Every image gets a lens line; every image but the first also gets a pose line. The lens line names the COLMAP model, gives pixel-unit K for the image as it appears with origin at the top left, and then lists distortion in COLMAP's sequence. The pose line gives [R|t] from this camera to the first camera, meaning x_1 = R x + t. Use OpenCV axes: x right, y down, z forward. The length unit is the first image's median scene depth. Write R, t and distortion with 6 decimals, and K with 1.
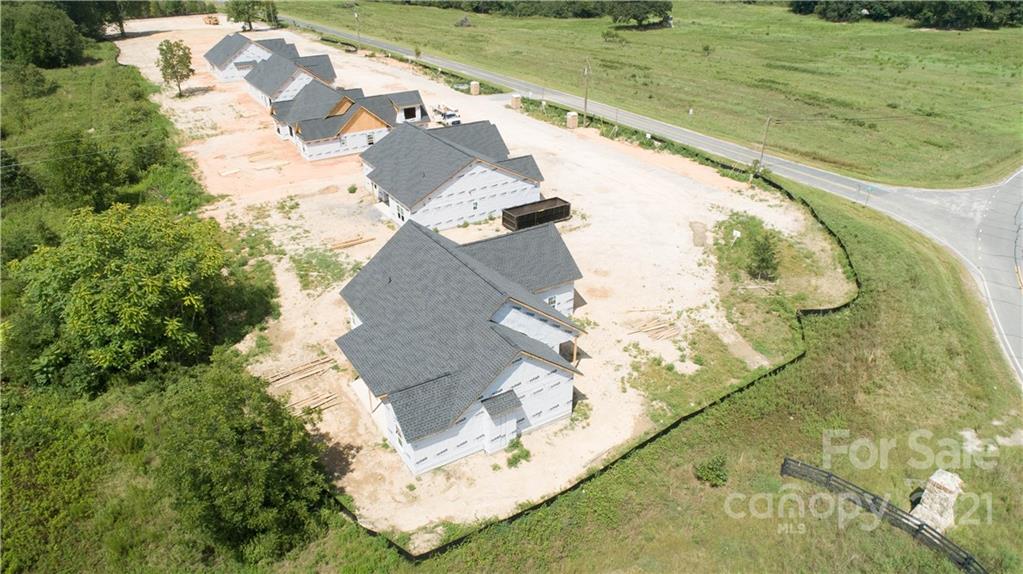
lens RADIAL K [[678.3, 0, 510.8], [0, 678.3, 289.0], [0, 0, 1]] dist [-0.024517, 0.012574]
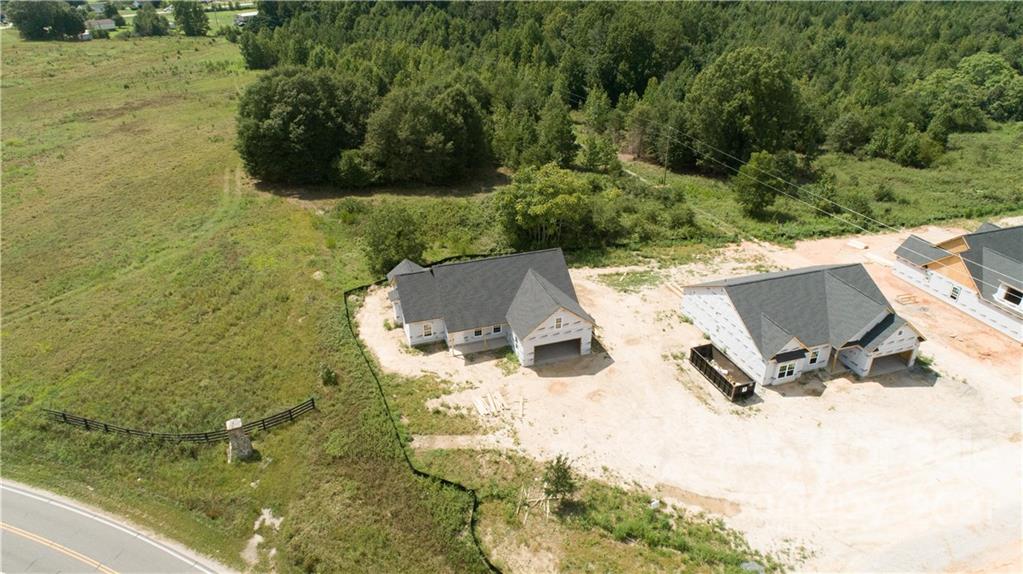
lens RADIAL K [[678.3, 0, 512.6], [0, 678.3, 285.7], [0, 0, 1]] dist [-0.024517, 0.012574]
pose [[-0.224411, 0.455584, -0.861443, 0.831281], [-0.457468, 0.731280, 0.505918, -0.523250], [0.860443, 0.507616, 0.044308, 0.632698]]
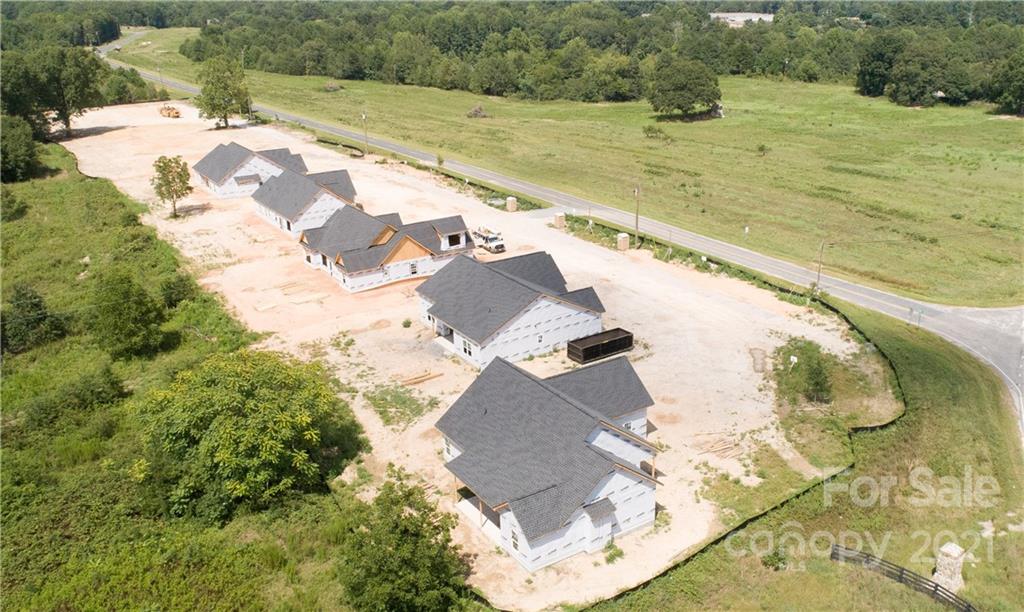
lens RADIAL K [[914.3, 0, 583.3], [0, 914.3, 295.9], [0, 0, 1]] dist [-0.023436, 0.007521]
pose [[0.997406, -0.022831, 0.068265, -0.077339], [0.032770, 0.988409, -0.148234, 0.018191], [-0.064090, 0.150087, 0.986593, -0.351754]]
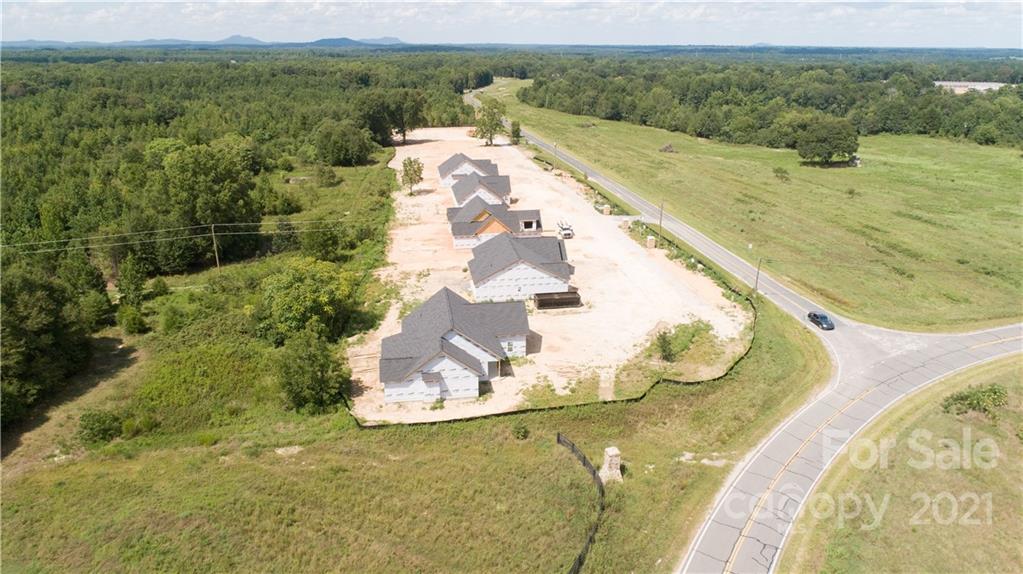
lens RADIAL K [[678.3, 0, 509.7], [0, 678.3, 287.5], [0, 0, 1]] dist [-0.024517, 0.012574]
pose [[0.921796, 0.137160, -0.362601, 0.475335], [-0.187380, 0.976443, -0.106997, 0.043826], [0.339384, 0.166574, 0.925782, -0.439937]]
